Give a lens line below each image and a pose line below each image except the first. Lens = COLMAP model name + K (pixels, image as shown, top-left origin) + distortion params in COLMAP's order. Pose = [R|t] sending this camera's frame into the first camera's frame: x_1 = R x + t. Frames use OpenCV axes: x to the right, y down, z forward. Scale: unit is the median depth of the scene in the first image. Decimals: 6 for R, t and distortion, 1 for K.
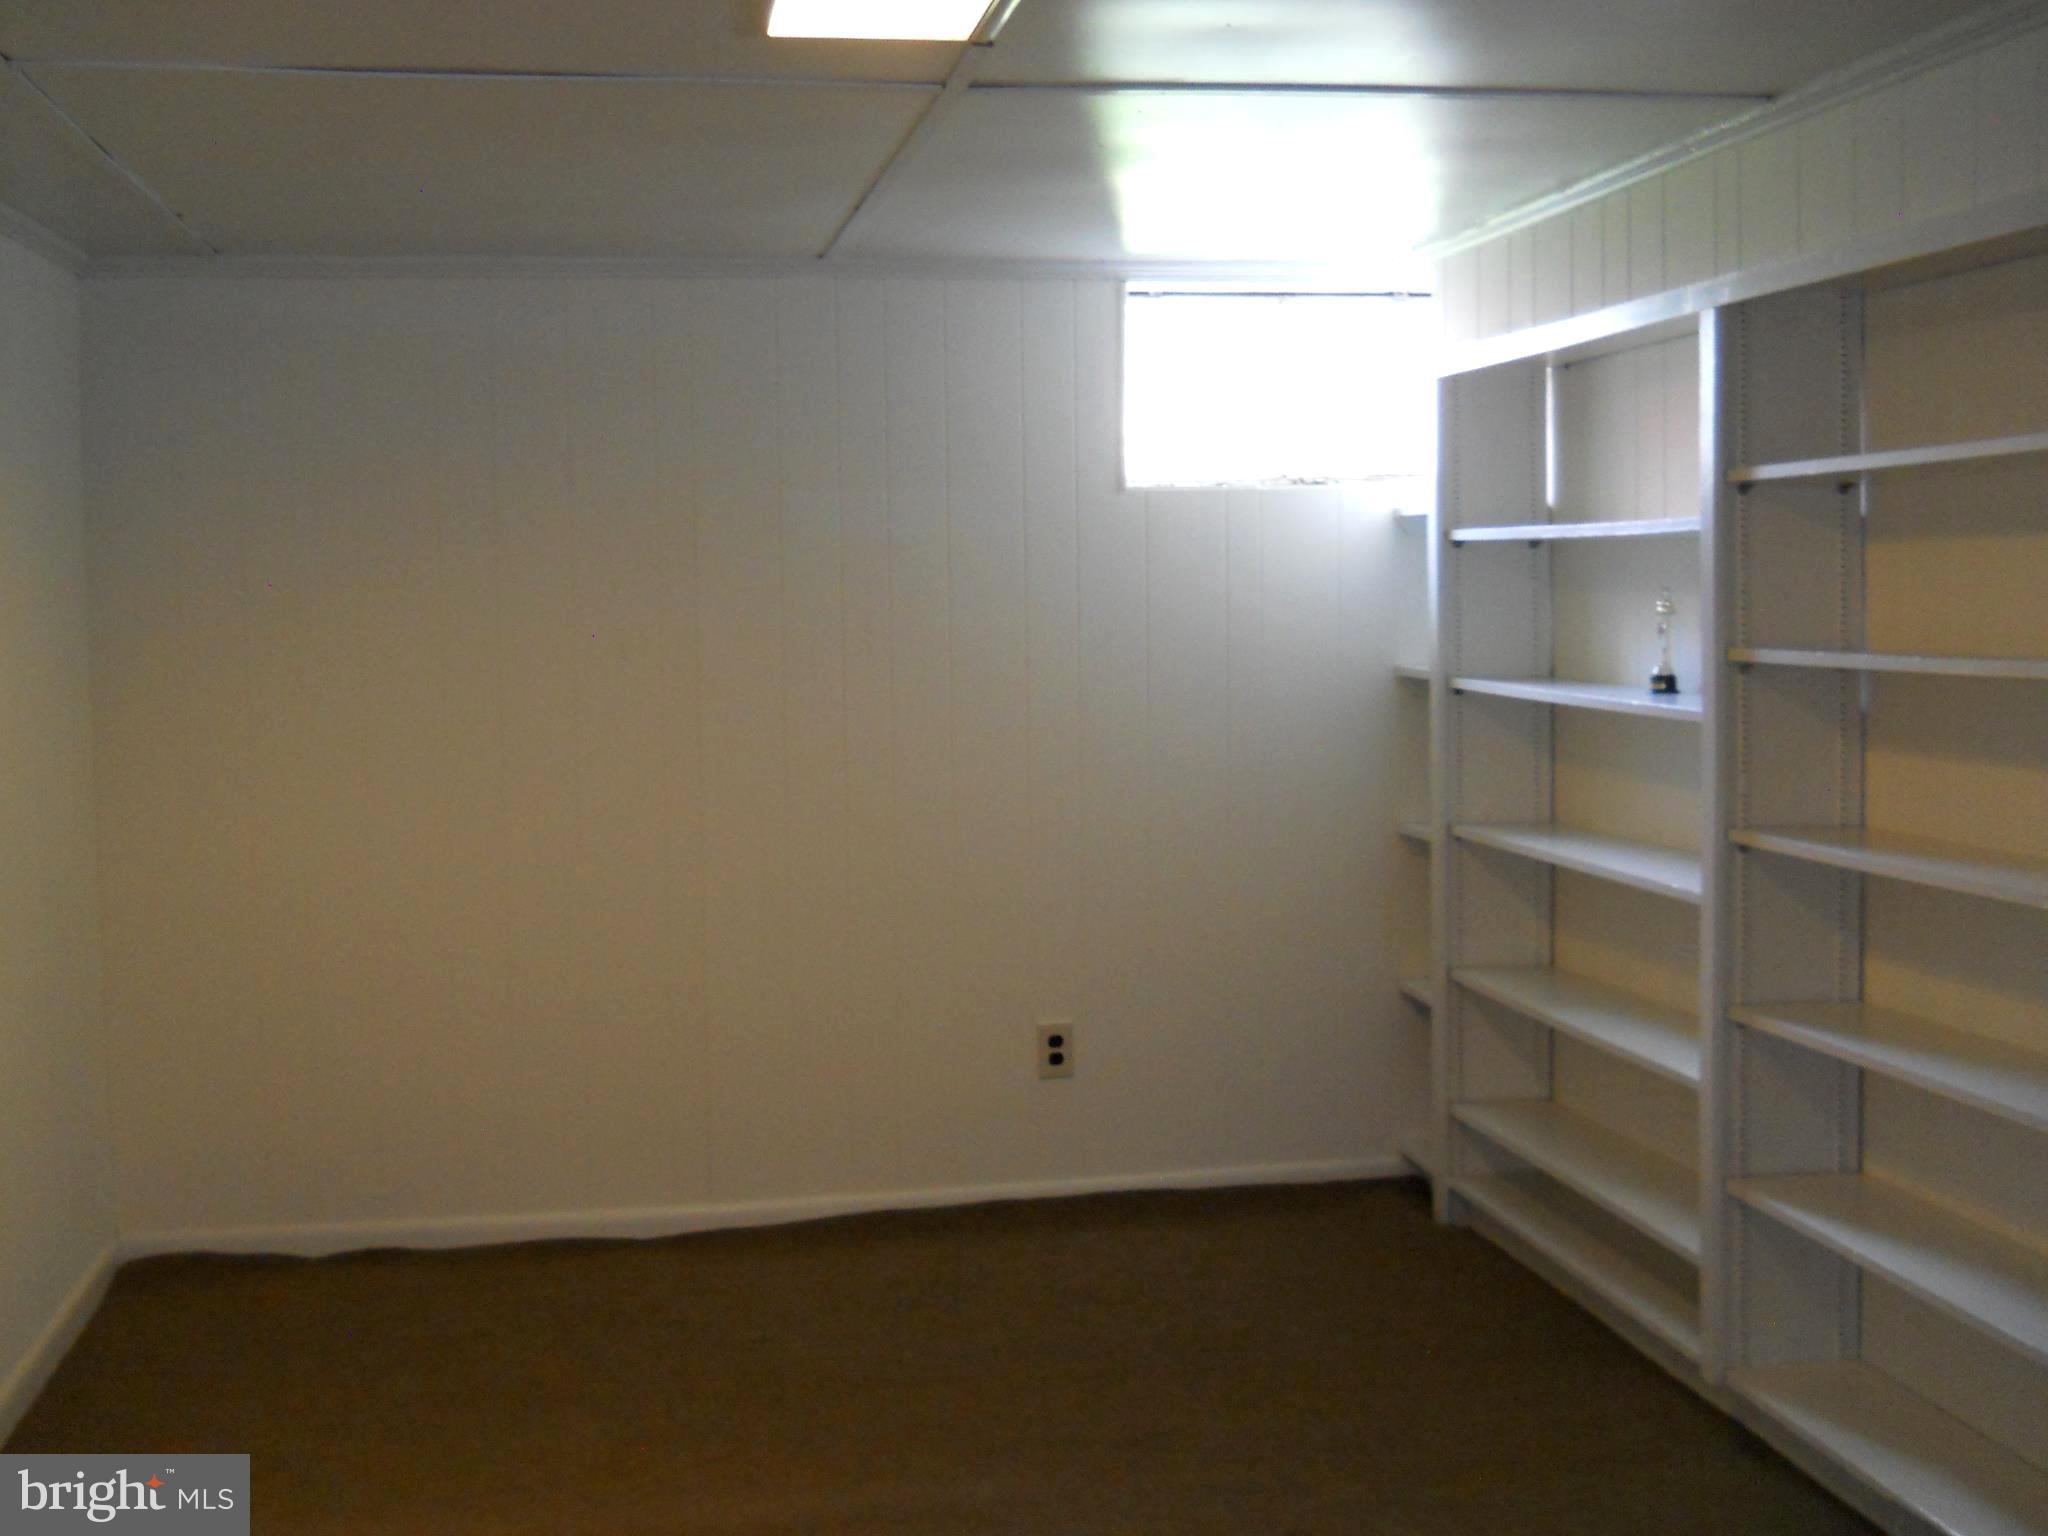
lens RADIAL K [[2248.6, 0, 985.1], [0, 2248.6, 743.9], [0, 0, 1]] dist [-0.008432, 0.013024]
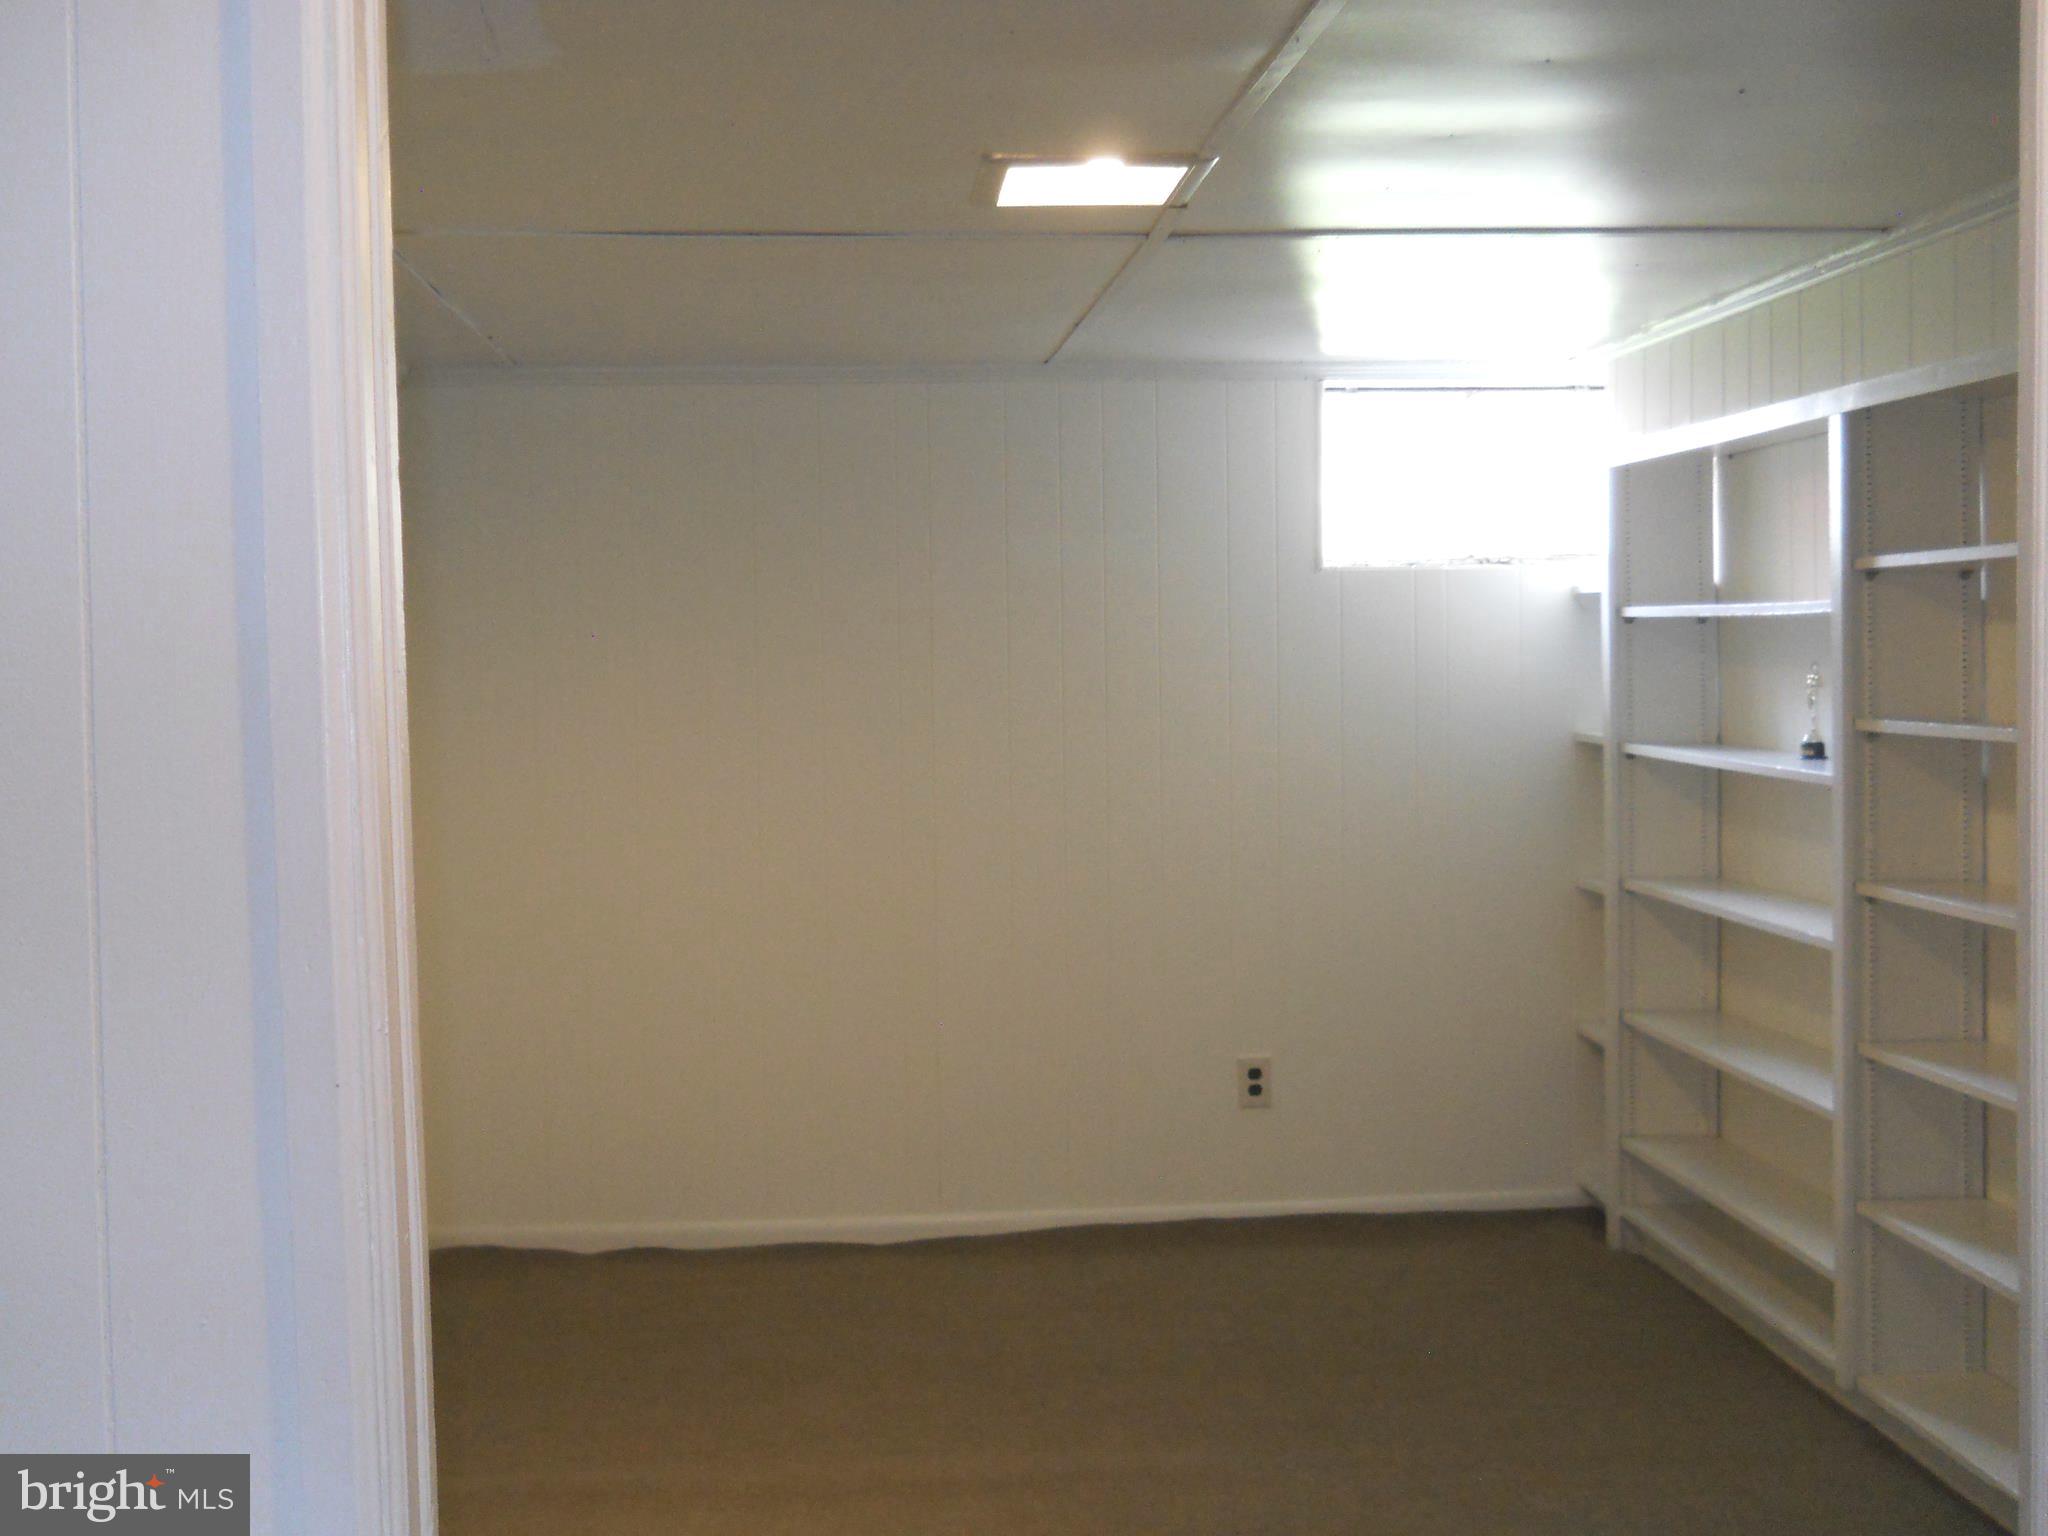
lens RADIAL K [[2238.9, 0, 966.7], [0, 2238.9, 740.5], [0, 0, 1]] dist [-0.031156, -0.061398]
pose [[0.993843, 0.004815, -0.110697, 0.012820], [-0.007851, 0.999604, -0.027006, 0.000831], [0.110523, 0.027709, 0.993487, -0.110168]]
